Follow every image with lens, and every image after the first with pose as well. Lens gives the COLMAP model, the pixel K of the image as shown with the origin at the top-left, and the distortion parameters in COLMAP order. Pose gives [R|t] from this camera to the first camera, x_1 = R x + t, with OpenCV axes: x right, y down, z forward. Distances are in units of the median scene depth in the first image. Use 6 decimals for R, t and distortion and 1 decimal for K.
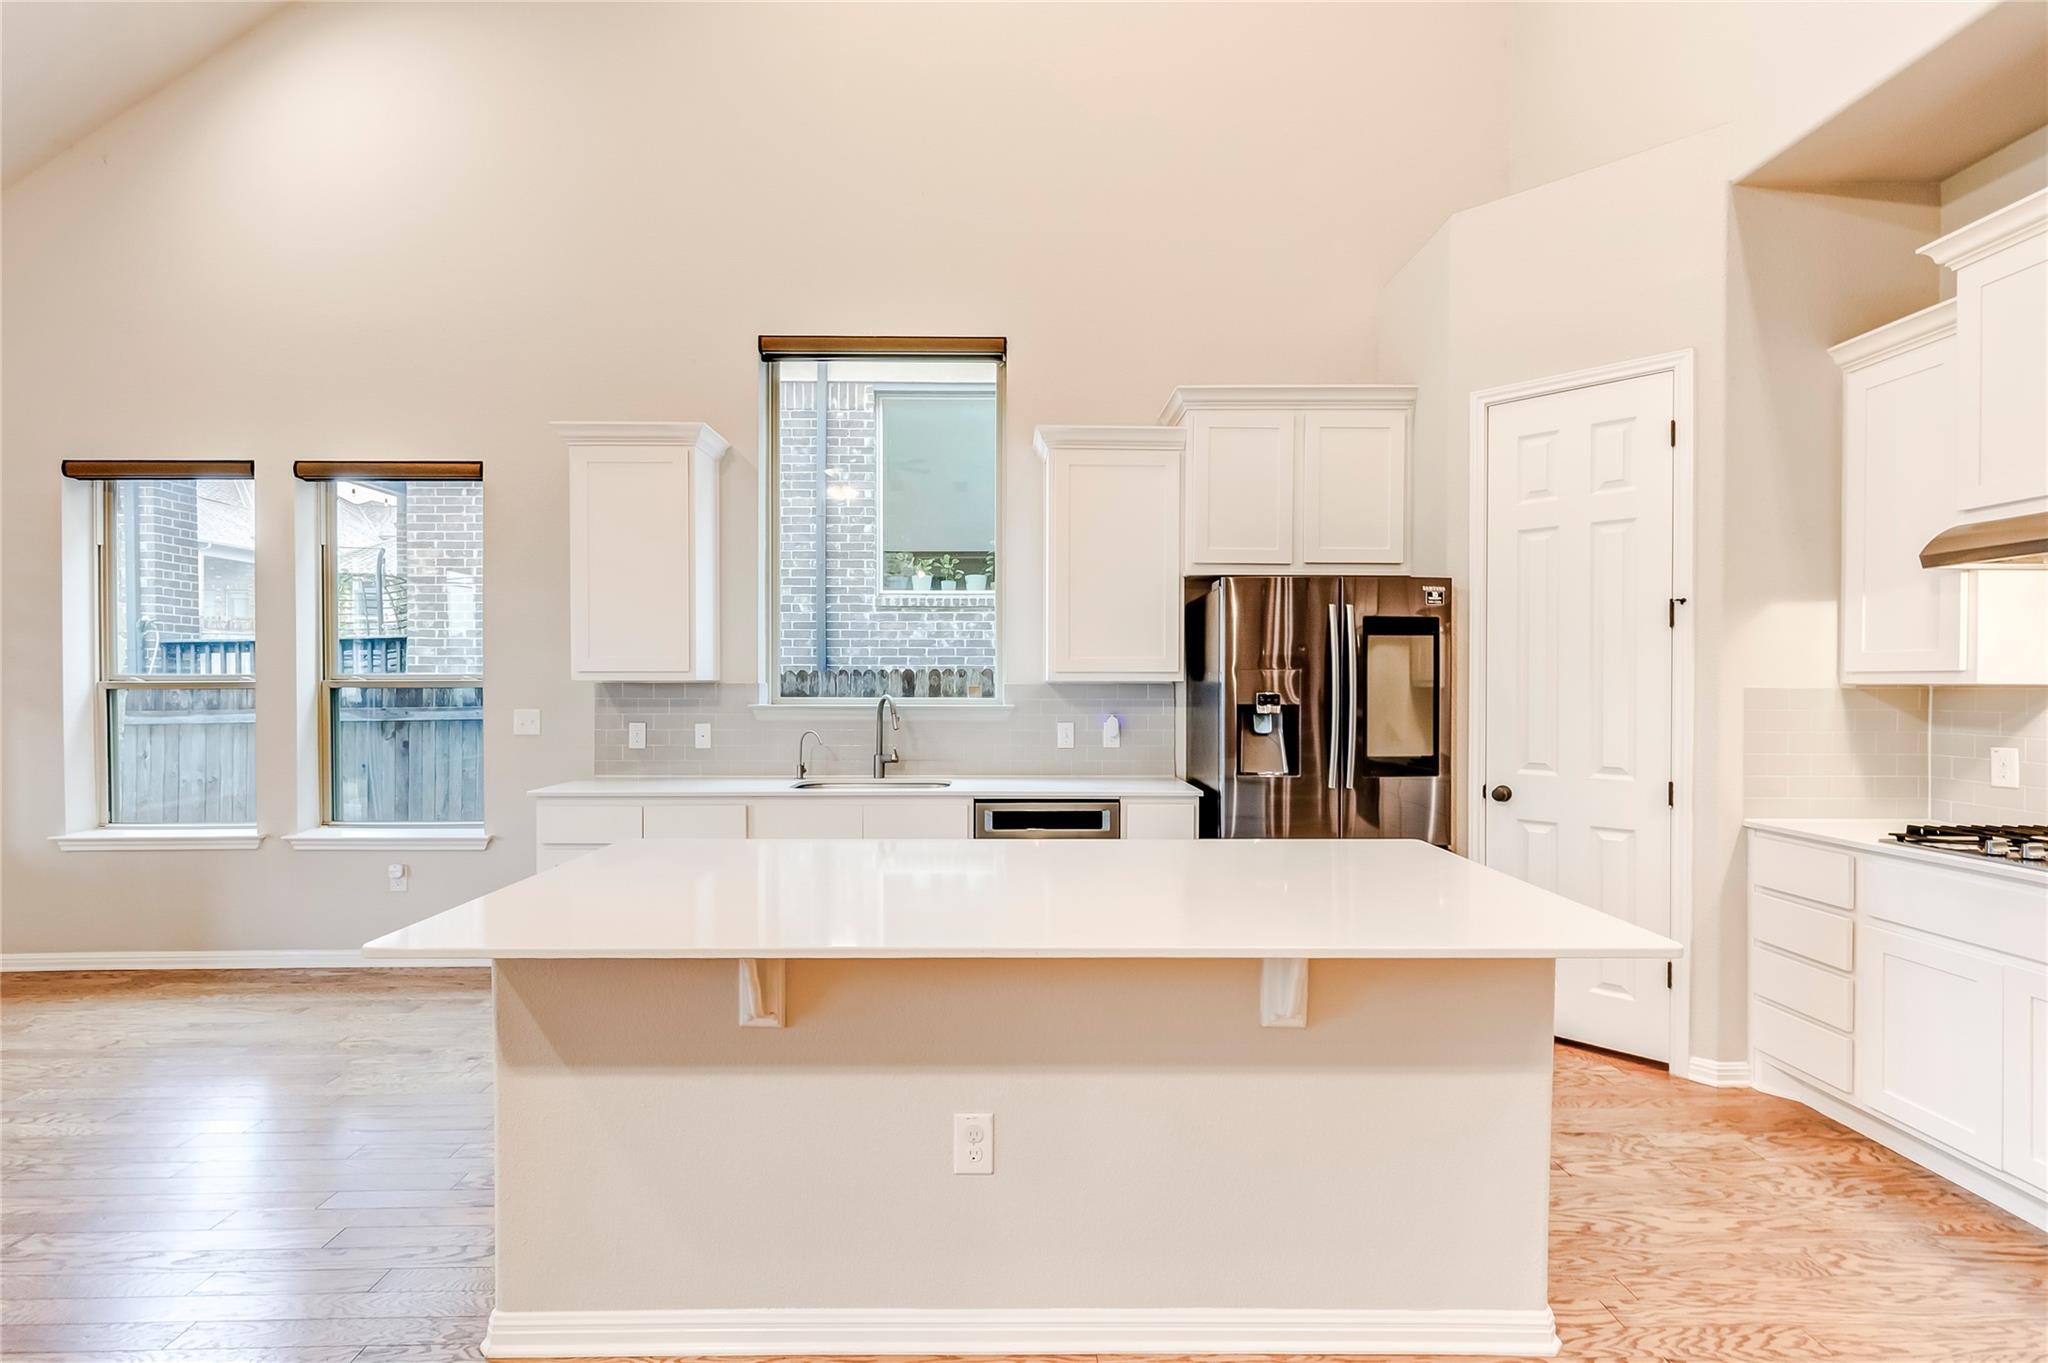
lens RADIAL K [[924.8, 0, 1022.6], [0, 924.8, 686.0], [0, 0, 1]] dist [0.004357, -0.000887]
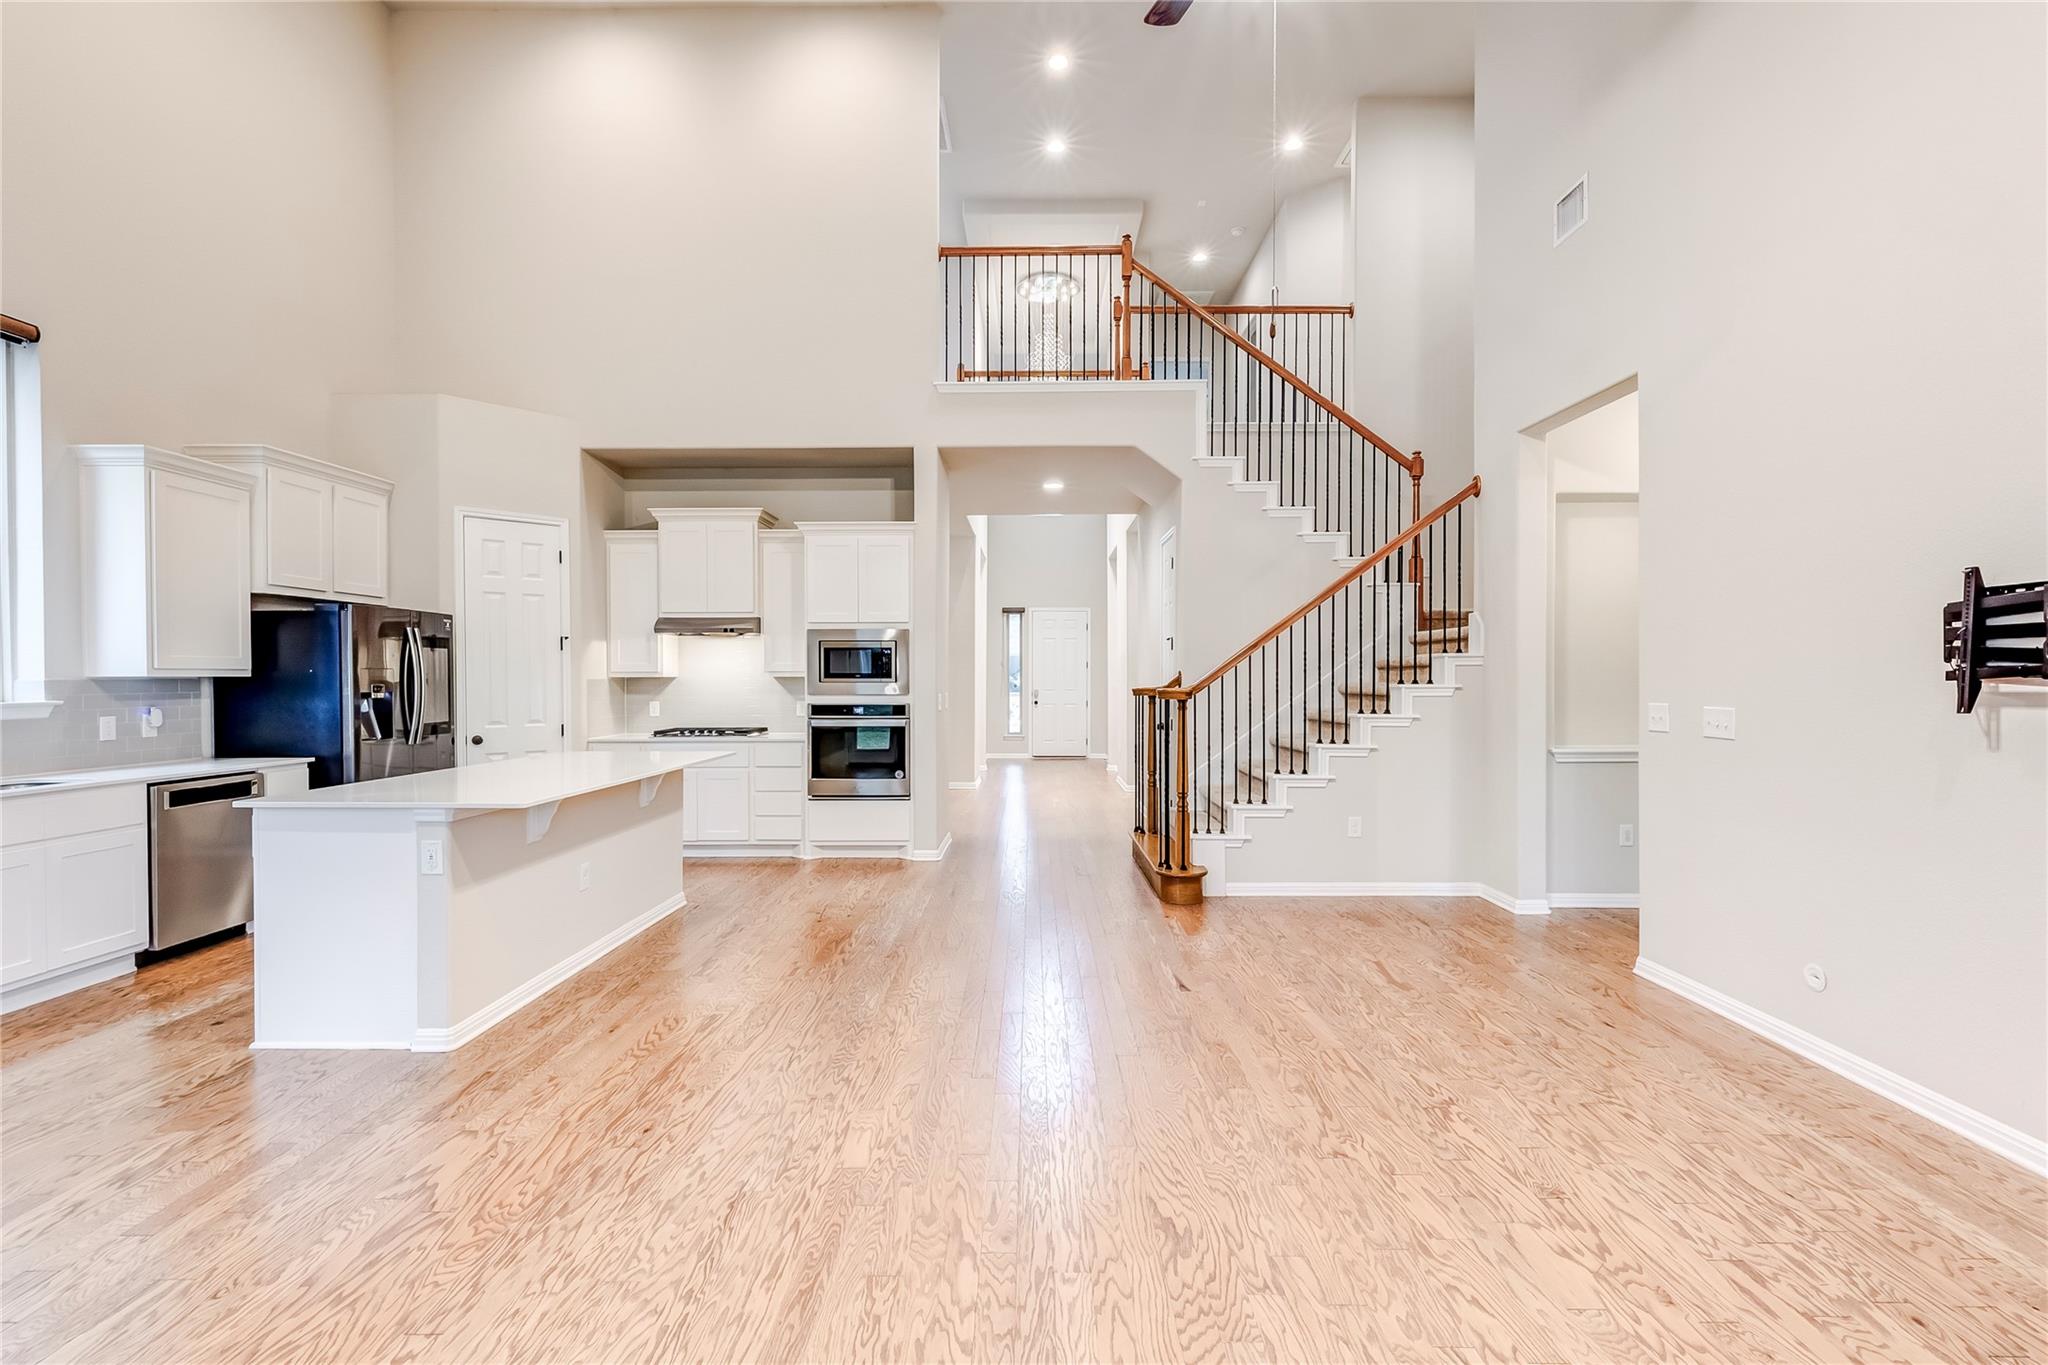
lens RADIAL K [[927.8, 0, 1022.8], [0, 927.8, 685.8], [0, 0, 1]] dist [-0.000552, -0.000356]
pose [[0.030629, -0.011233, 0.999468, -0.980945], [0.006989, 0.999915, 0.011023, 0.000623], [-0.999506, 0.006648, 0.030705, -0.071390]]
